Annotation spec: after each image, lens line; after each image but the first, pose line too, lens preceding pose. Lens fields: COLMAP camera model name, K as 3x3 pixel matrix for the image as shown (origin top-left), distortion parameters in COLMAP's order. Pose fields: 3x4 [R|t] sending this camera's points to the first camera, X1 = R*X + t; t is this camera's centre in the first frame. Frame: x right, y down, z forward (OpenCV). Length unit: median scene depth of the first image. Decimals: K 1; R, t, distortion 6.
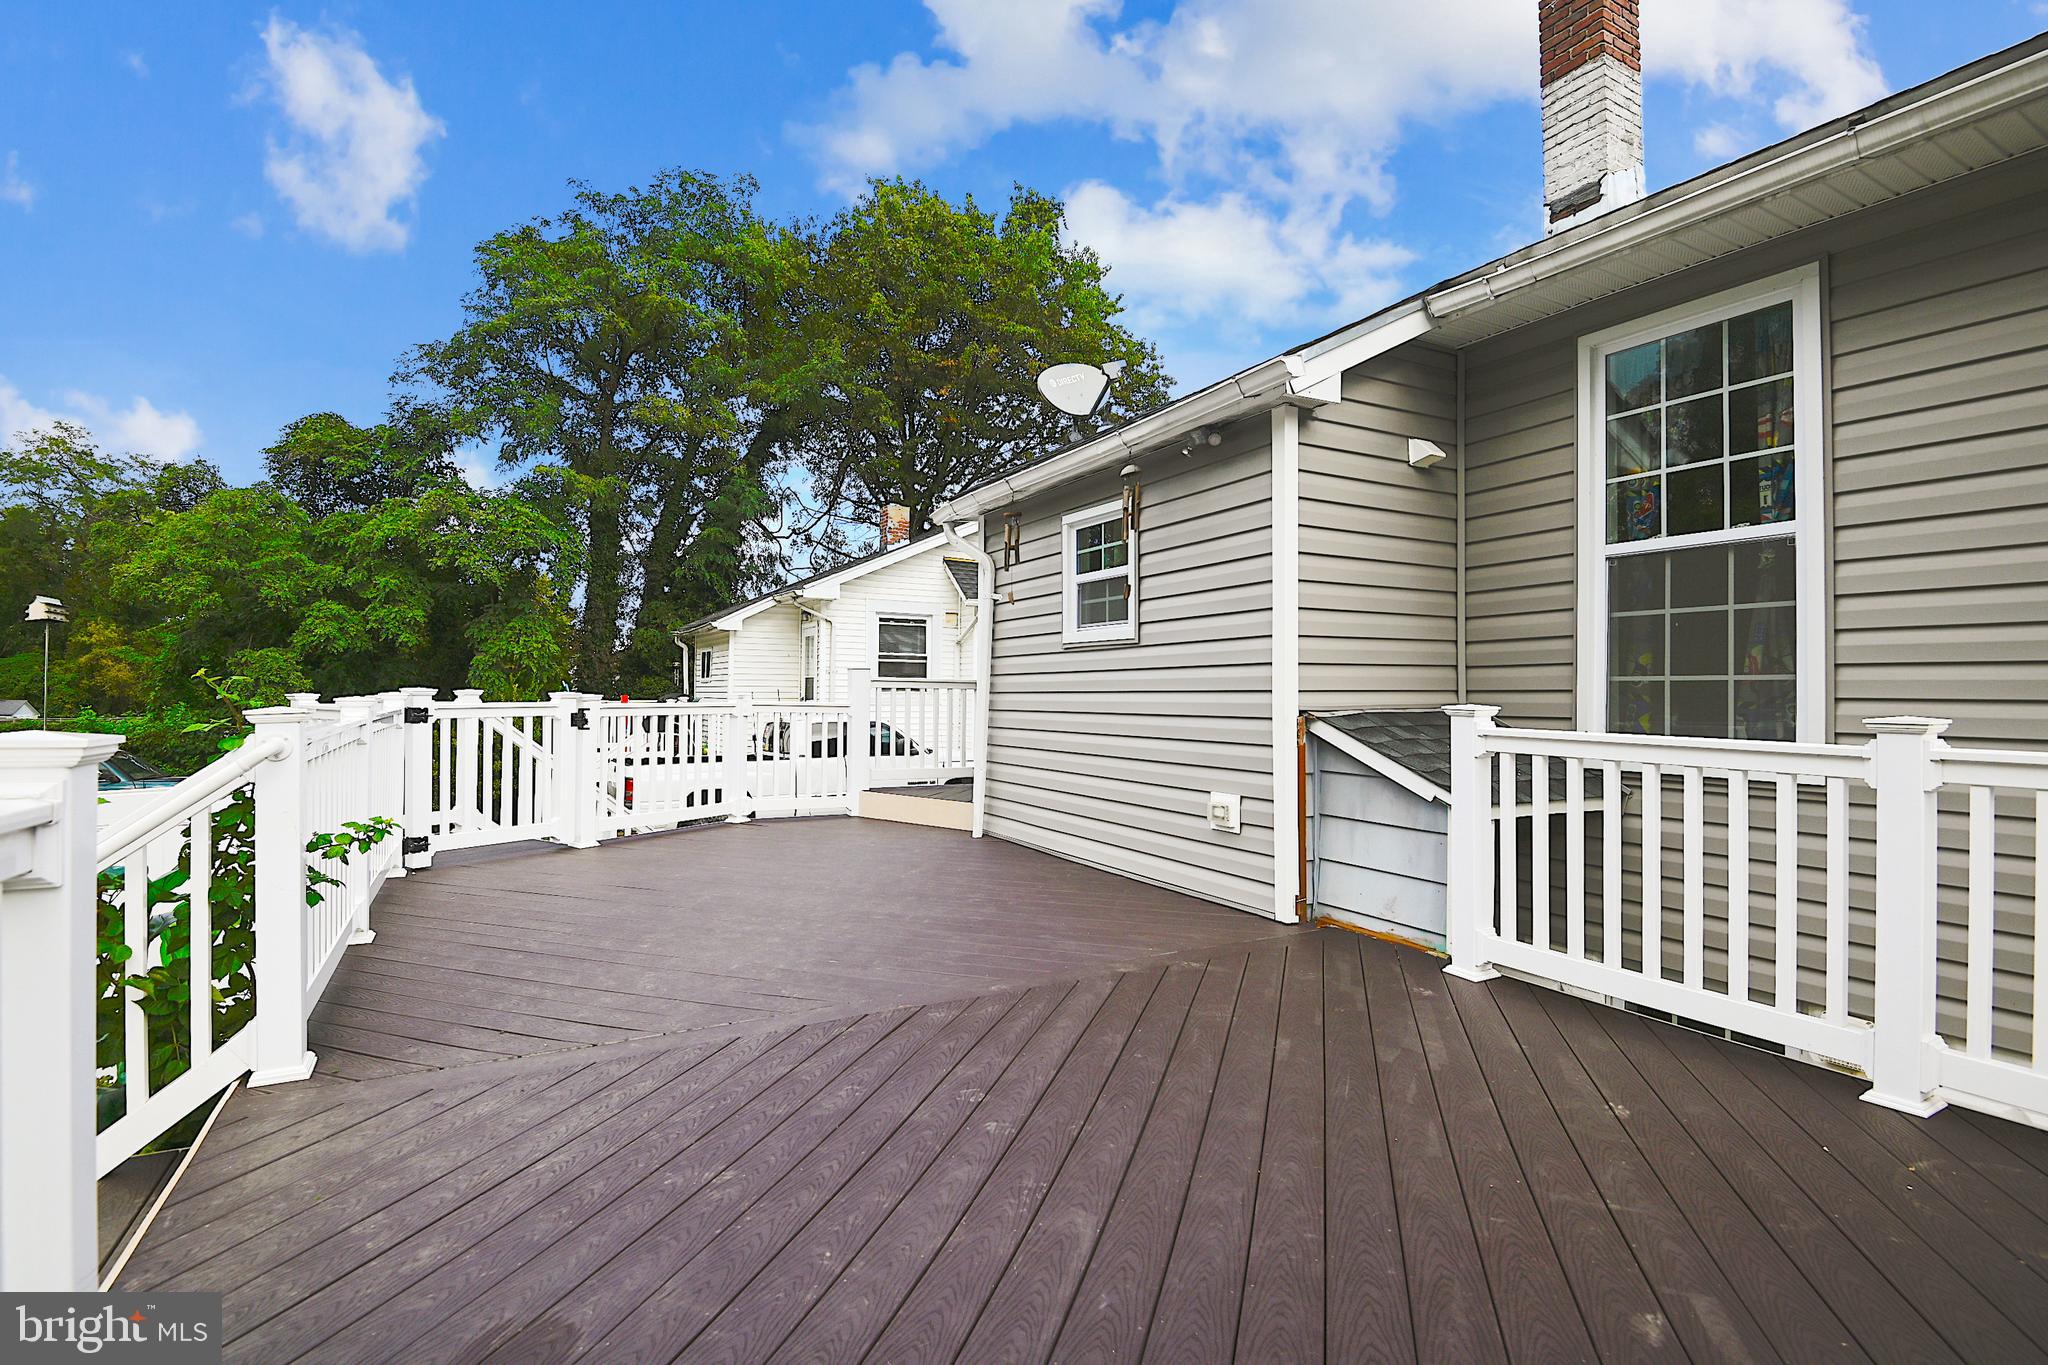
lens RADIAL K [[962.9, 0, 1024.0], [0, 962.9, 682.5], [0, 0, 1]] dist [0.001550, -0.022043]
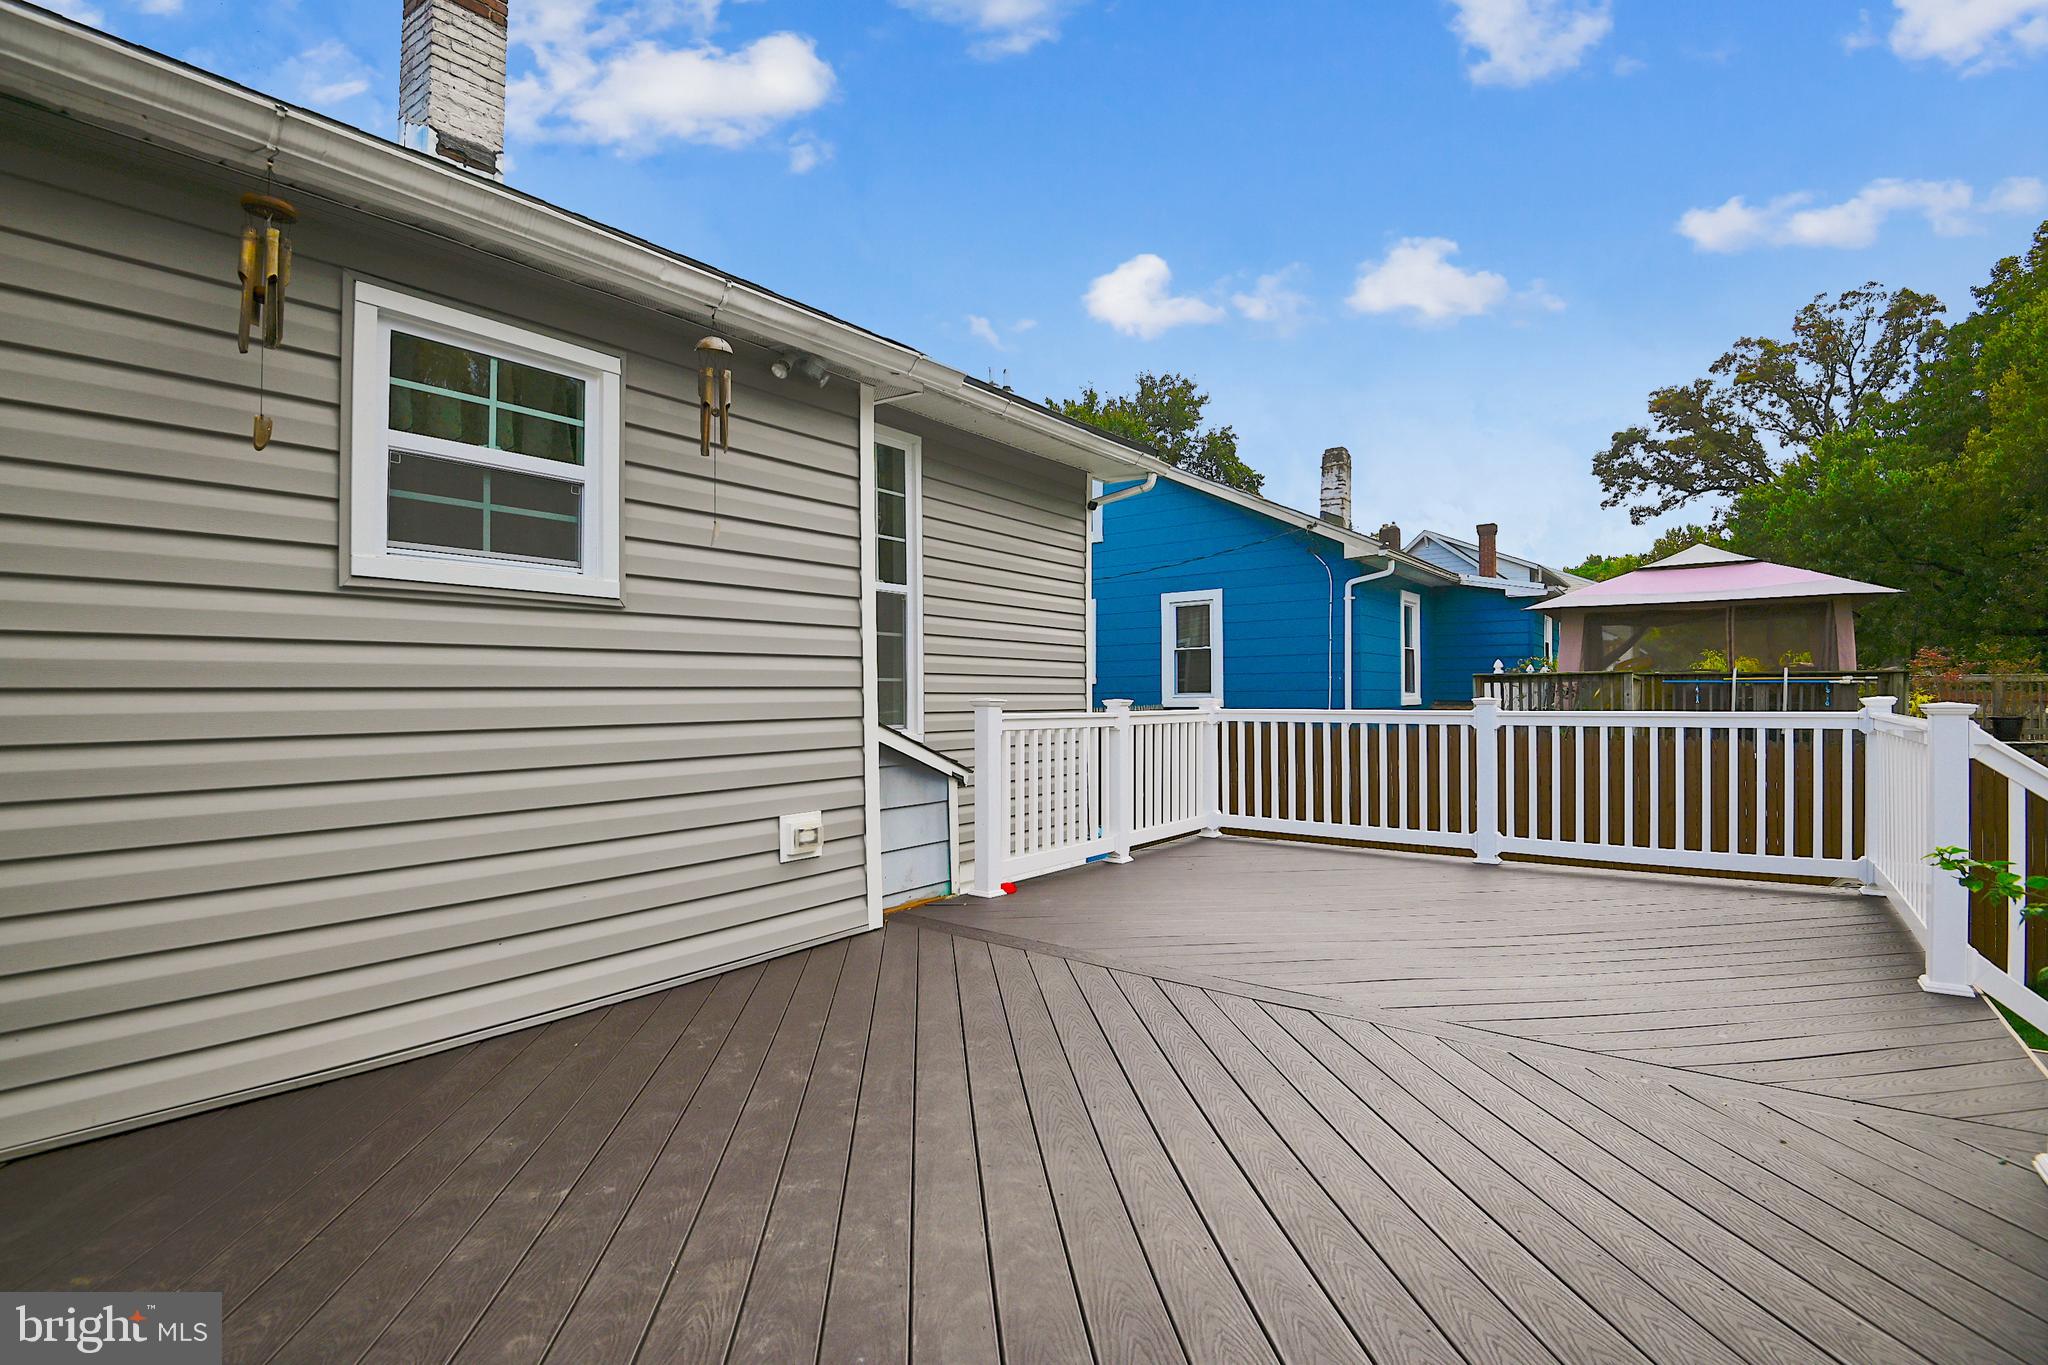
lens RADIAL K [[962.9, 0, 1024.0], [0, 962.9, 682.5], [0, 0, 1]] dist [0.001550, -0.022043]
pose [[-0.410840, 0.014048, 0.911599, -0.486960], [-0.006272, 0.999814, -0.018234, 0.013905], [-0.911686, -0.013209, -0.410676, 0.935265]]
